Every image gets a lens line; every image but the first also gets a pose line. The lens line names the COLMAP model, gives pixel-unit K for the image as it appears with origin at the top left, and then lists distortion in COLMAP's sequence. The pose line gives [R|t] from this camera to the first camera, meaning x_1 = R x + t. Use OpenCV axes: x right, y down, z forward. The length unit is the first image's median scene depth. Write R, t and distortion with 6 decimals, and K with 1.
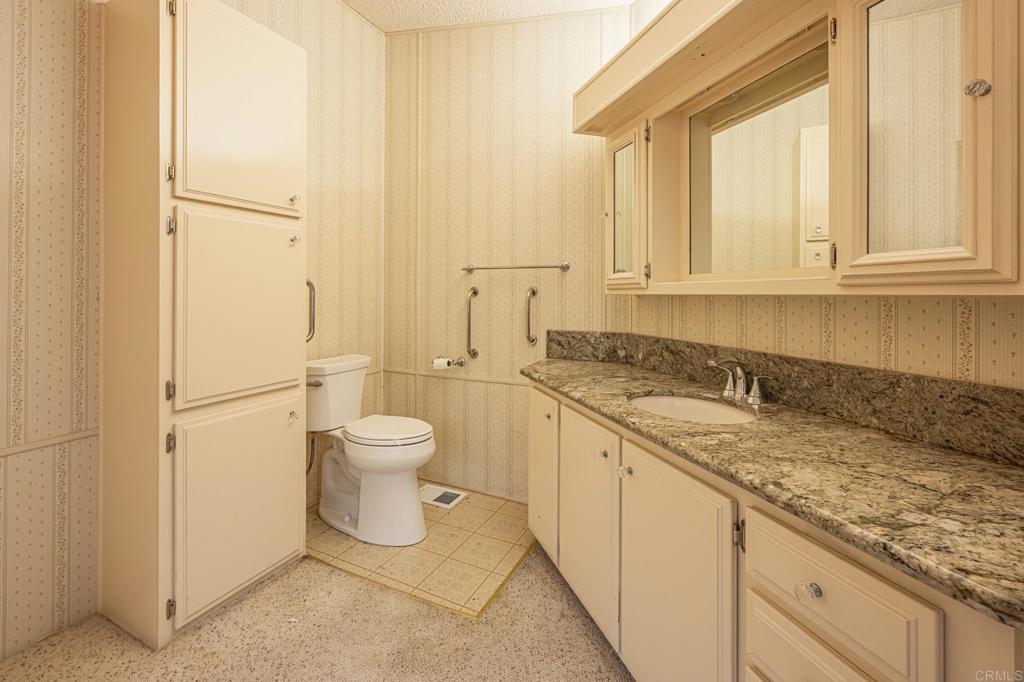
lens RADIAL K [[427.4, 0, 512.6], [0, 427.4, 292.7], [0, 0, 1]] dist [0.012832, -0.000097]
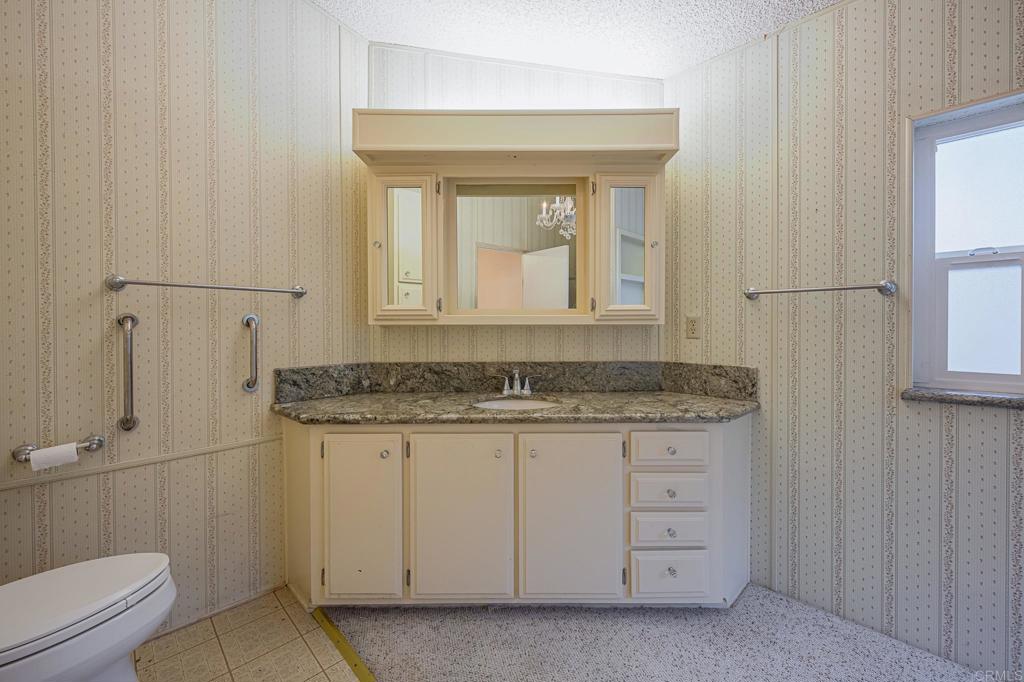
lens RADIAL K [[415.1, 0, 512.0], [0, 415.1, 328.4], [0, 0, 1]] dist [0.000279, 0.000100]
pose [[0.329138, -0.009586, 0.944233, -0.595878], [-0.000950, 0.999945, 0.010482, 0.001561], [-0.944281, -0.004347, 0.329110, 0.375624]]
